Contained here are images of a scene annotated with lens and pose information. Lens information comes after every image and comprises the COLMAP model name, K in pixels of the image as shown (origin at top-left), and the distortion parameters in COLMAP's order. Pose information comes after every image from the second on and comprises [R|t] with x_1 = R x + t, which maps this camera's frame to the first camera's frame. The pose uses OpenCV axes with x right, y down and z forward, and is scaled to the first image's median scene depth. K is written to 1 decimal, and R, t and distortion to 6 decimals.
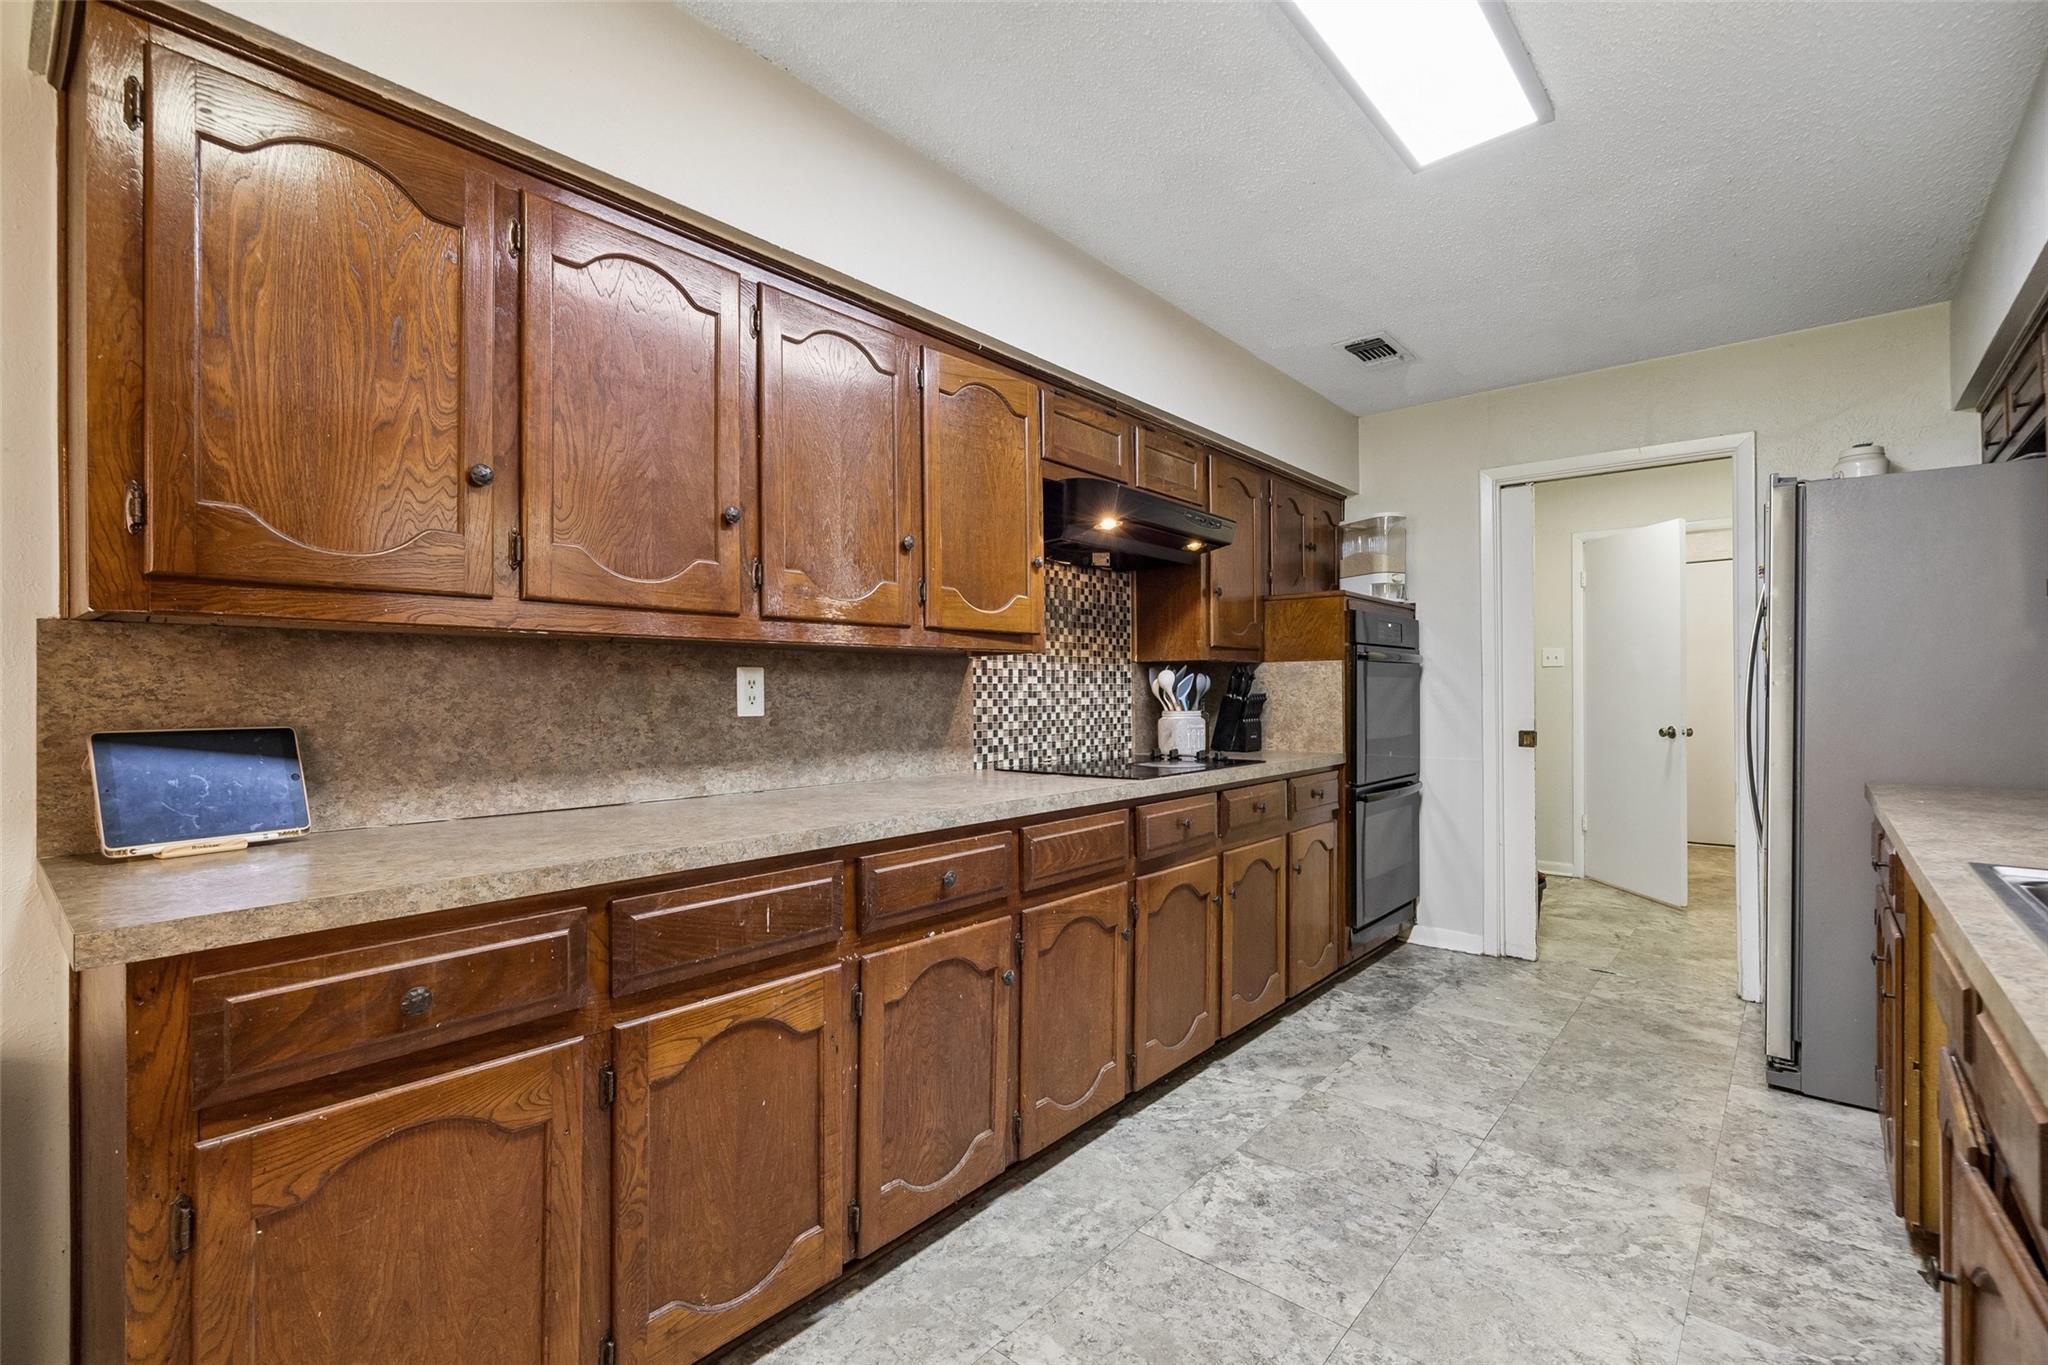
lens RADIAL K [[904.2, 0, 1026.6], [0, 904.2, 685.4], [0, 0, 1]] dist [-0.003075, 0.001305]
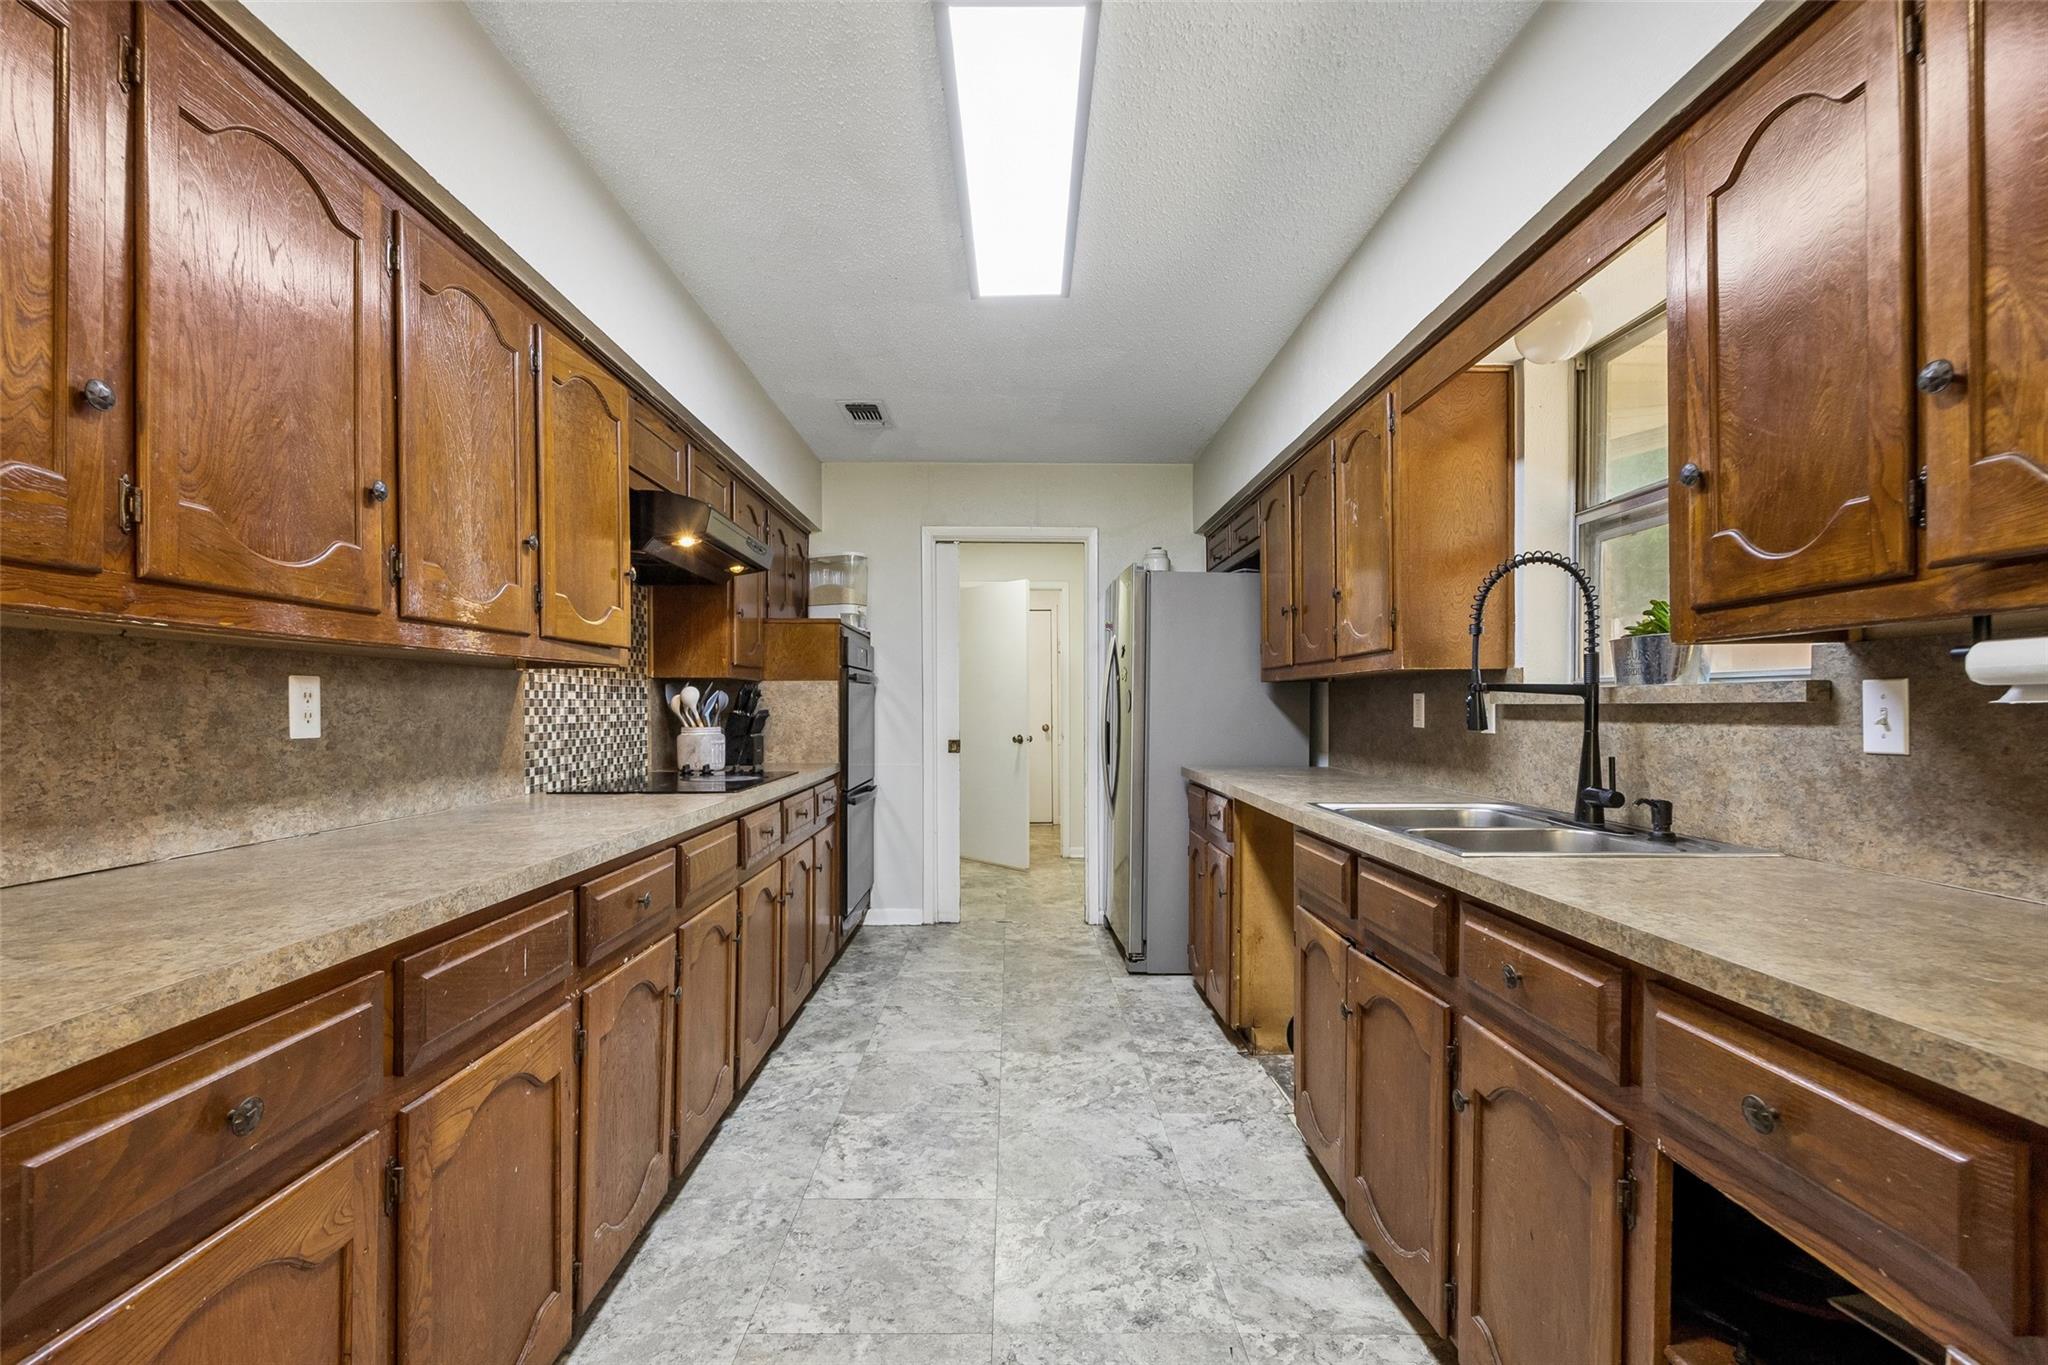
lens RADIAL K [[904.2, 0, 1013.6], [0, 904.2, 703.4], [0, 0, 1]] dist [-0.003075, 0.001305]
pose [[0.752246, 0.005663, 0.658858, -0.364936], [-0.006684, 0.999977, -0.000963, 0.000575], [-0.658848, -0.003679, 0.752267, 0.006259]]
